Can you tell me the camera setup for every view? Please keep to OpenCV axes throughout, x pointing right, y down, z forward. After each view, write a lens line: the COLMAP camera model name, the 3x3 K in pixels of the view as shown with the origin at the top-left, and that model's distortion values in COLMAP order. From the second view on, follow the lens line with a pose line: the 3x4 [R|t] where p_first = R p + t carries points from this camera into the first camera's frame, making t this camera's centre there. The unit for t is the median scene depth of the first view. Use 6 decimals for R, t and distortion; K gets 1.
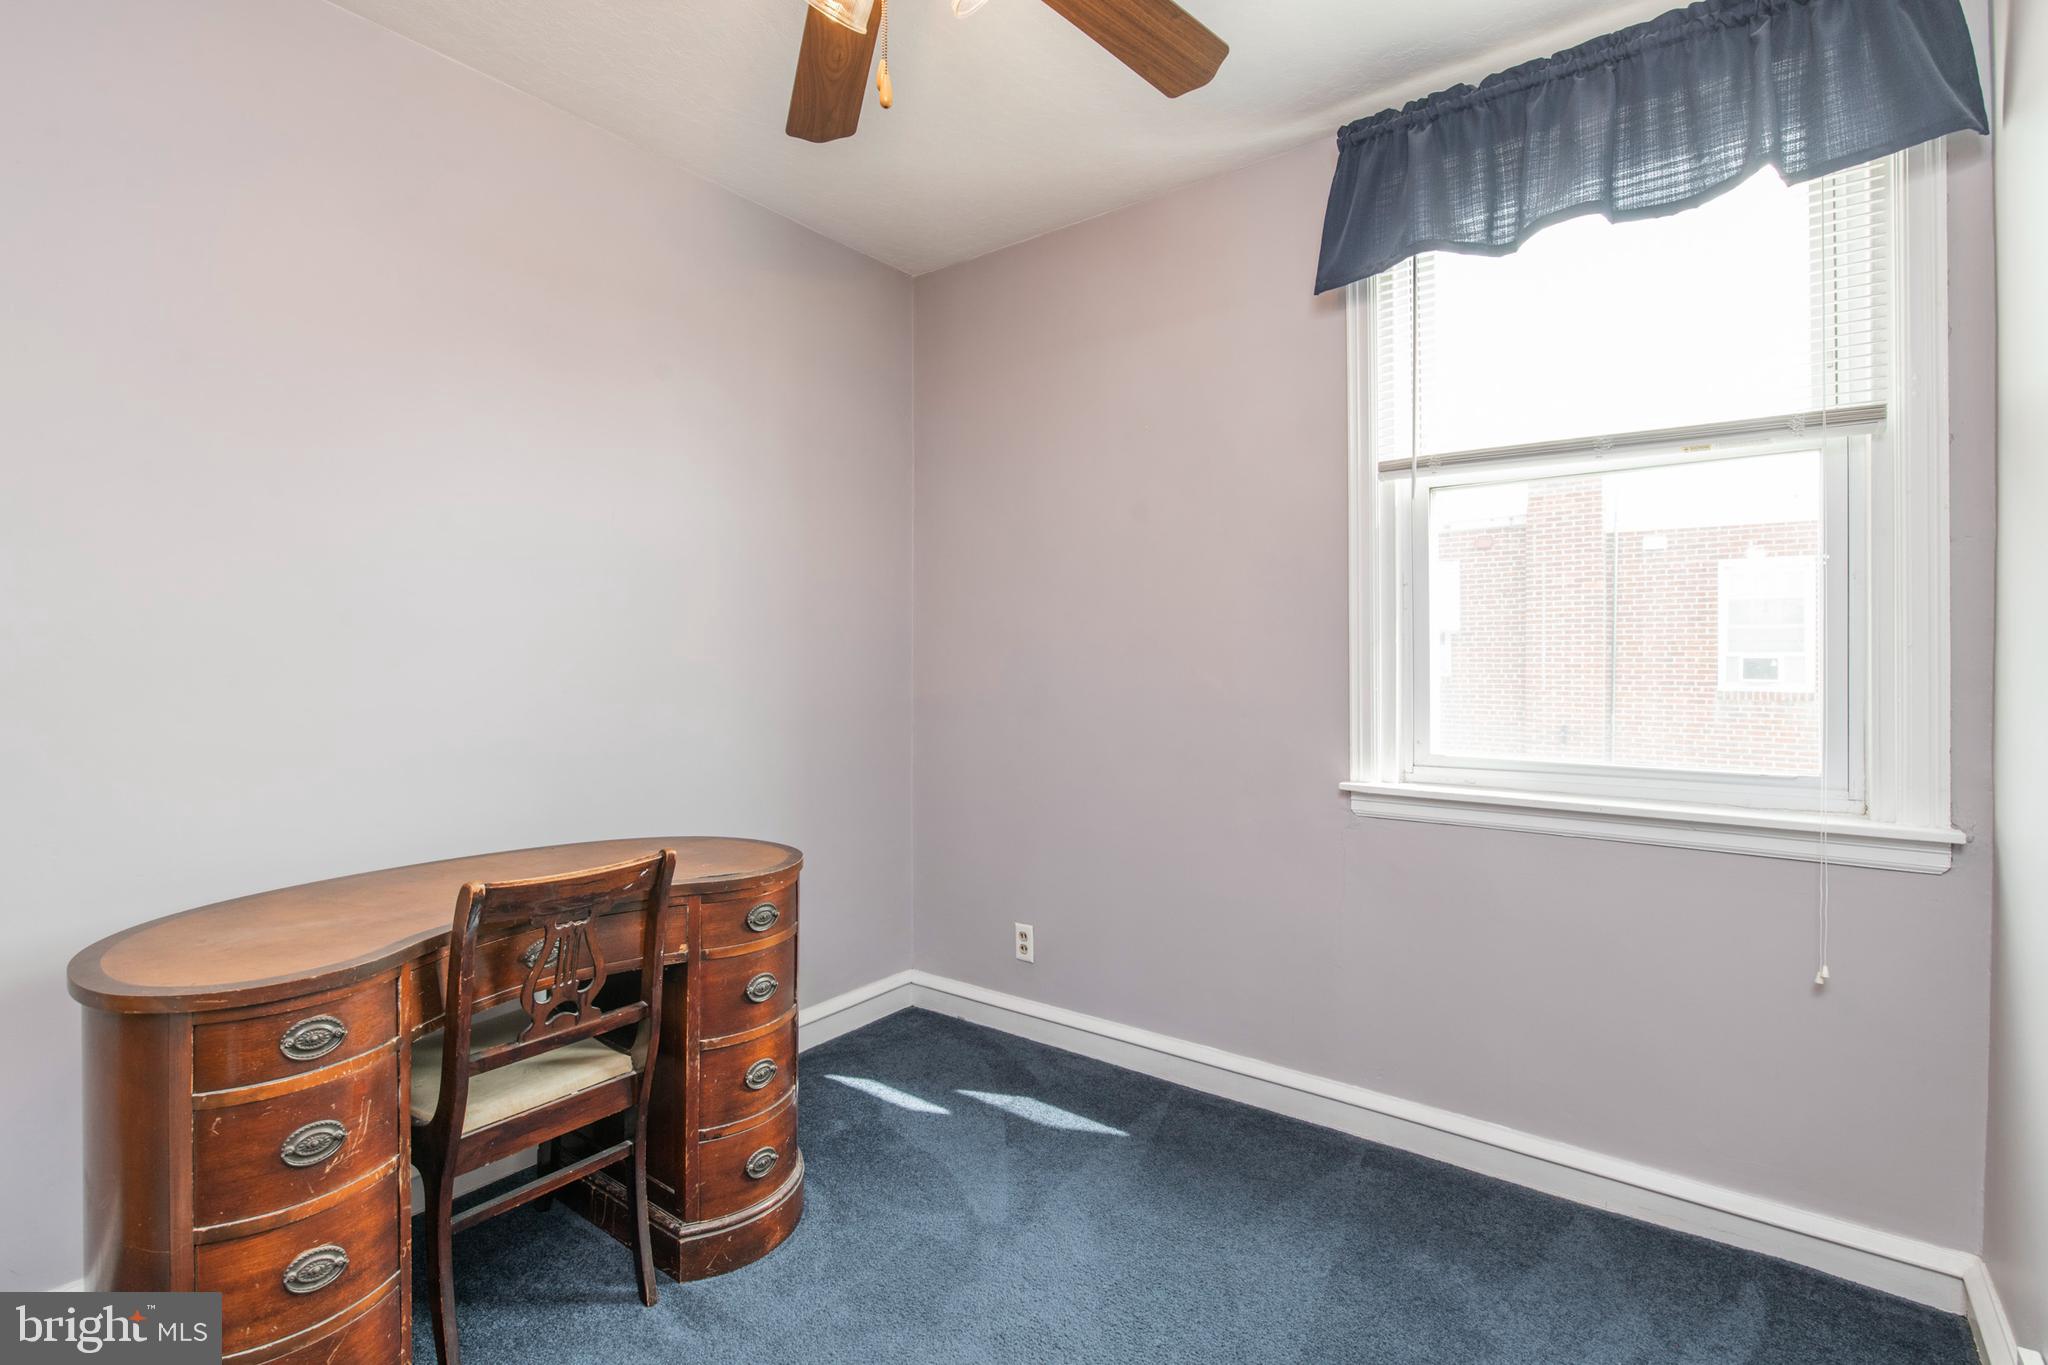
lens RADIAL K [[938.6, 0, 1015.9], [0, 938.6, 650.3], [0, 0, 1]] dist [-0.002320, -0.000135]
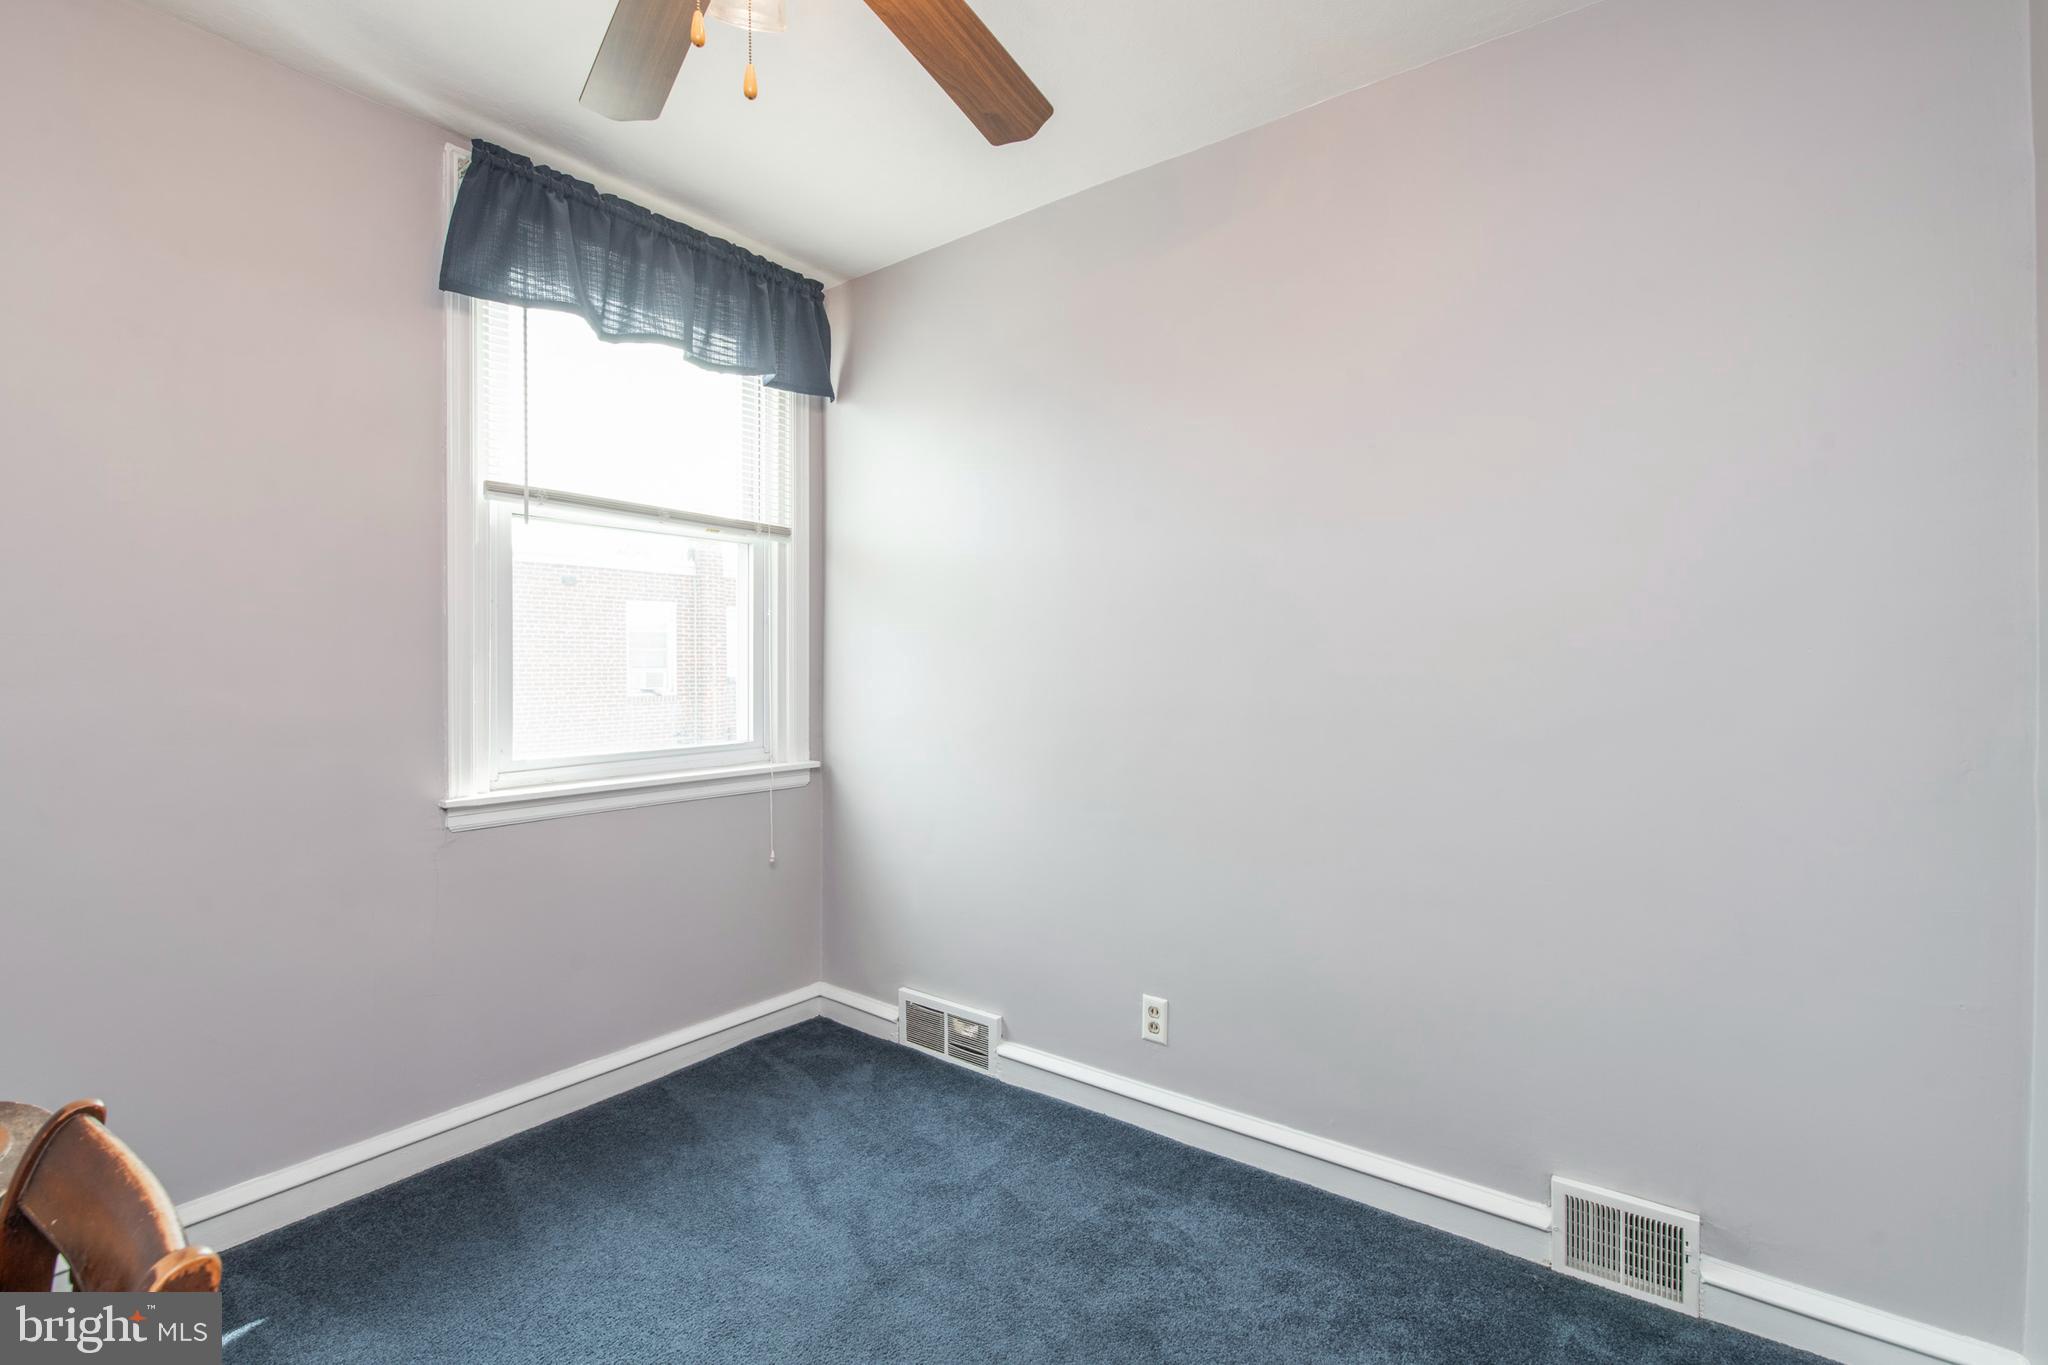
lens RADIAL K [[892.3, 0, 1020.7], [0, 892.3, 669.4], [0, 0, 1]] dist [0.002008, 0.000053]
pose [[0.022421, 0.005090, 0.999736, -0.625216], [0.003197, 0.999982, -0.005163, 0.014459], [-0.999744, 0.003311, 0.022405, 0.428695]]
